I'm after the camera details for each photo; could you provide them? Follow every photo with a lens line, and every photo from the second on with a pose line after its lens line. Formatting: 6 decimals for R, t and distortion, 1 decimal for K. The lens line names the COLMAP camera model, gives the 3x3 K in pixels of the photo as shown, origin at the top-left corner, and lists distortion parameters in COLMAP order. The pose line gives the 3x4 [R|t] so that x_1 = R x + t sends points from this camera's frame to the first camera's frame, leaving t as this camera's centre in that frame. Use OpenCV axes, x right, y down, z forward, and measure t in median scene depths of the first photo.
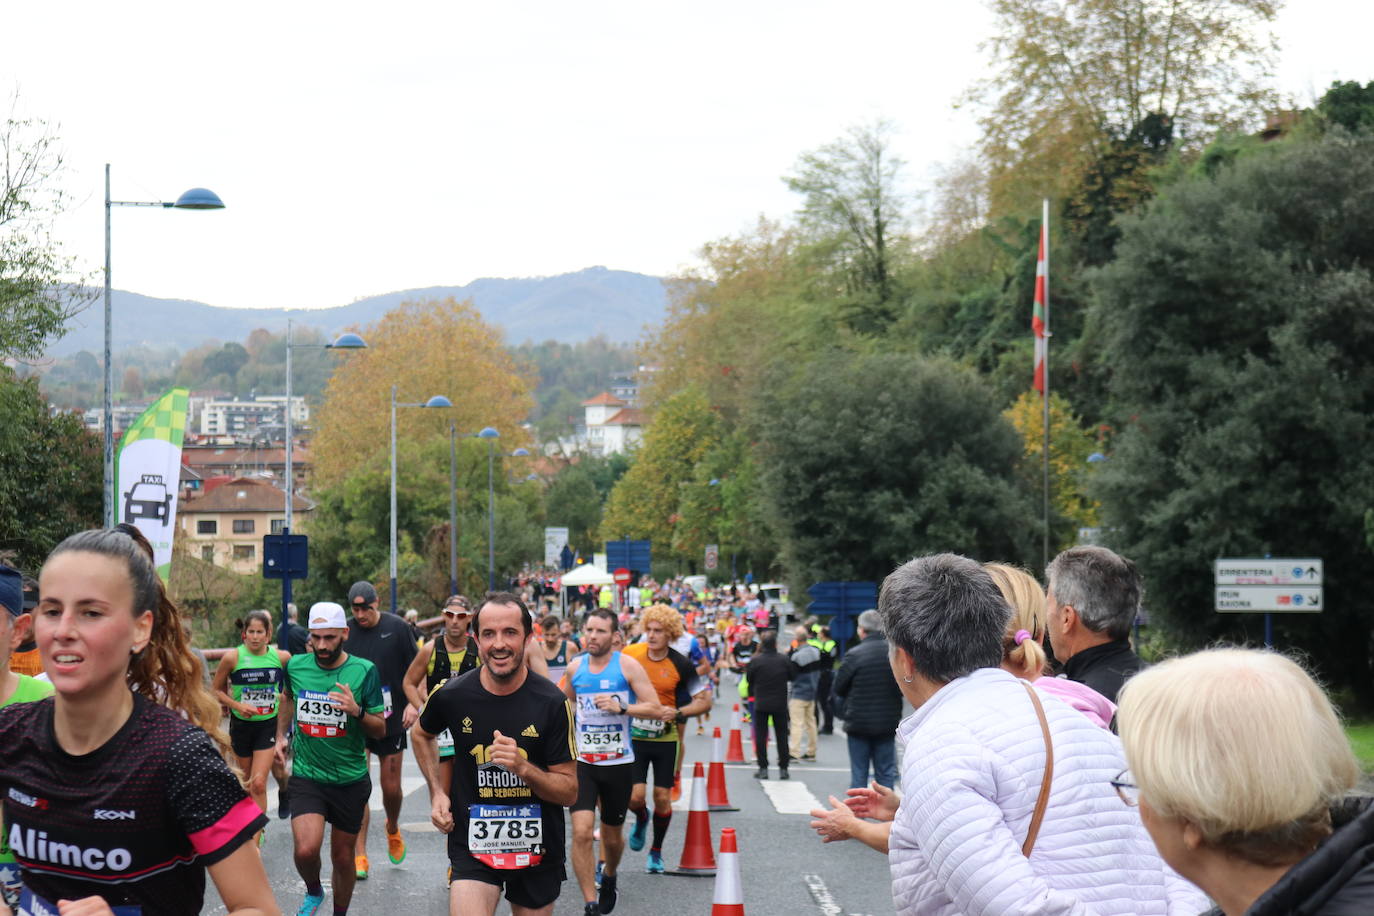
lens RADIAL K [[2582.3, 0, 687.0], [0, 2582.3, 458.0], [0, 0, 1]] dist [-0.017523, -0.153095]
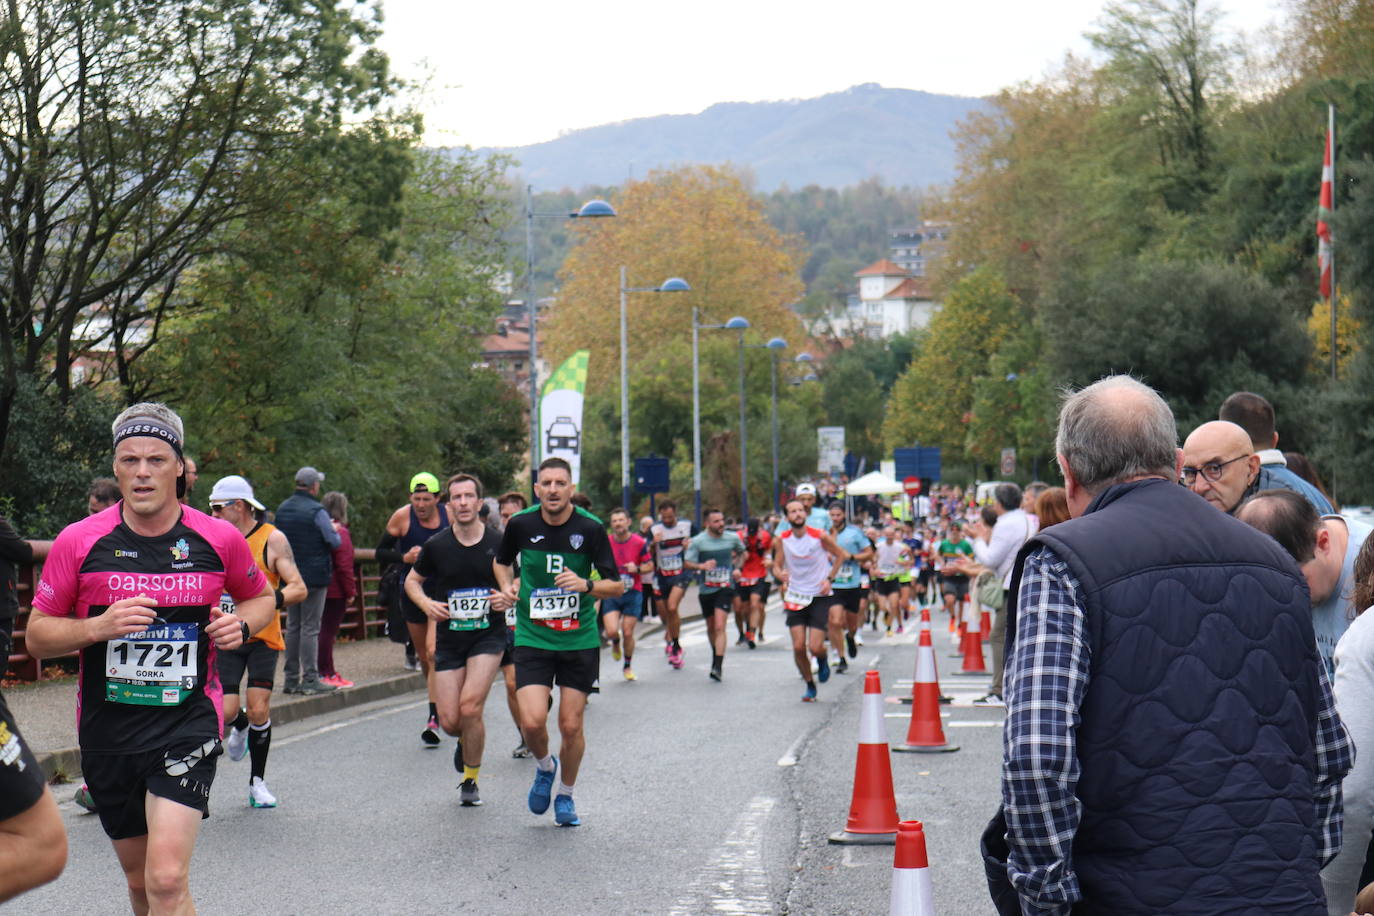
lens RADIAL K [[3312.7, 0, 687.0], [0, 3312.7, 458.0], [0, 0, 1]] dist [0.049707, 0.196813]
pose [[0.995776, -0.013306, -0.090841, 0.002529], [0.016785, 0.999150, 0.037644, -0.007768], [0.090263, -0.039010, 0.995154, -0.153310]]
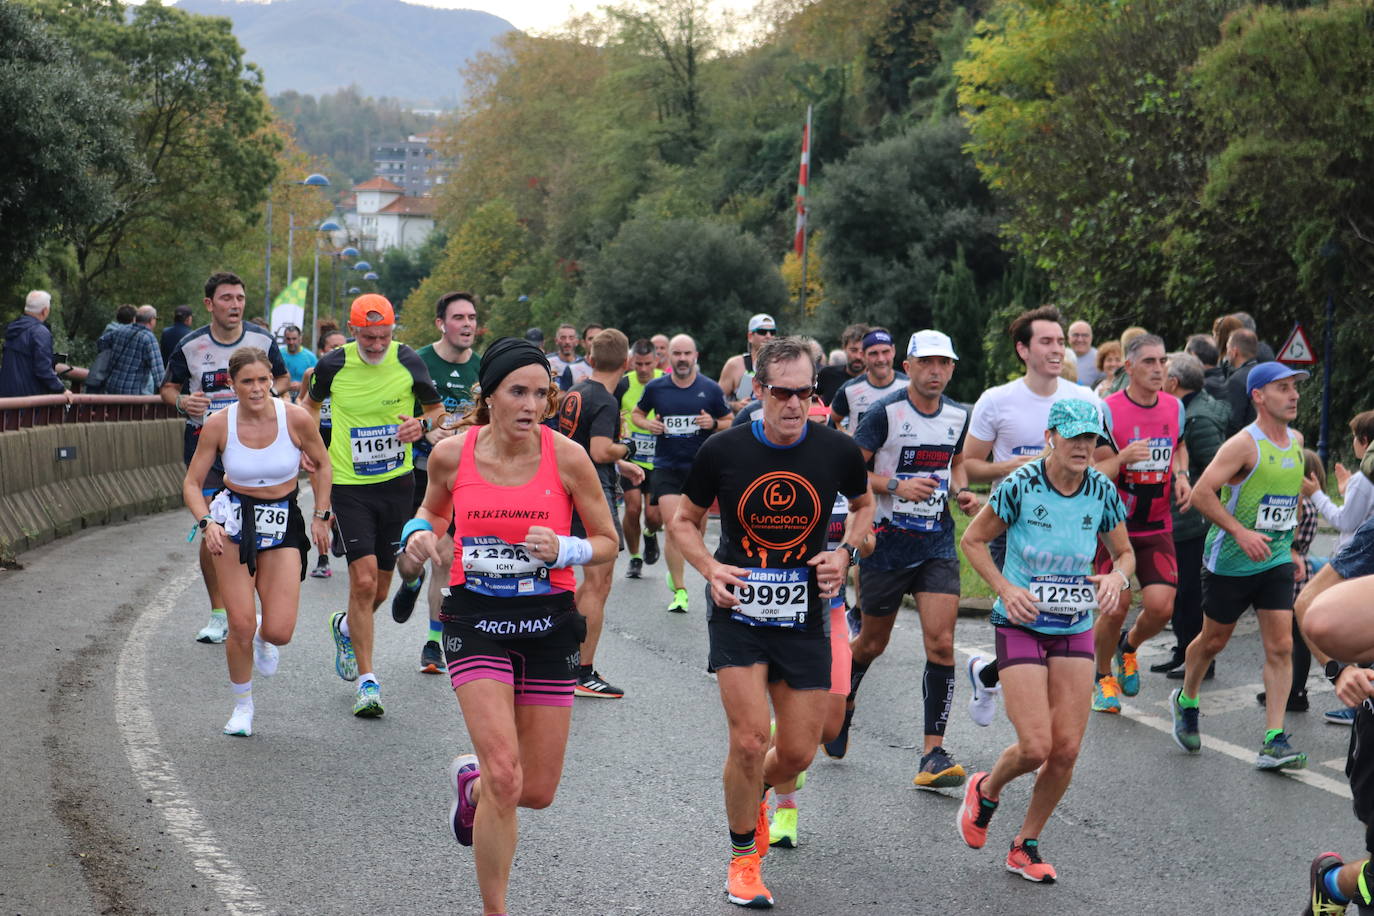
lens RADIAL K [[3312.7, 0, 687.0], [0, 3312.7, 458.0], [0, 0, 1]] dist [0.049707, 0.196813]
pose [[0.996846, 0.030394, 0.073313, -0.019202], [-0.035062, 0.997382, 0.063248, -0.012934], [-0.071198, -0.065619, 0.995301, -0.325769]]
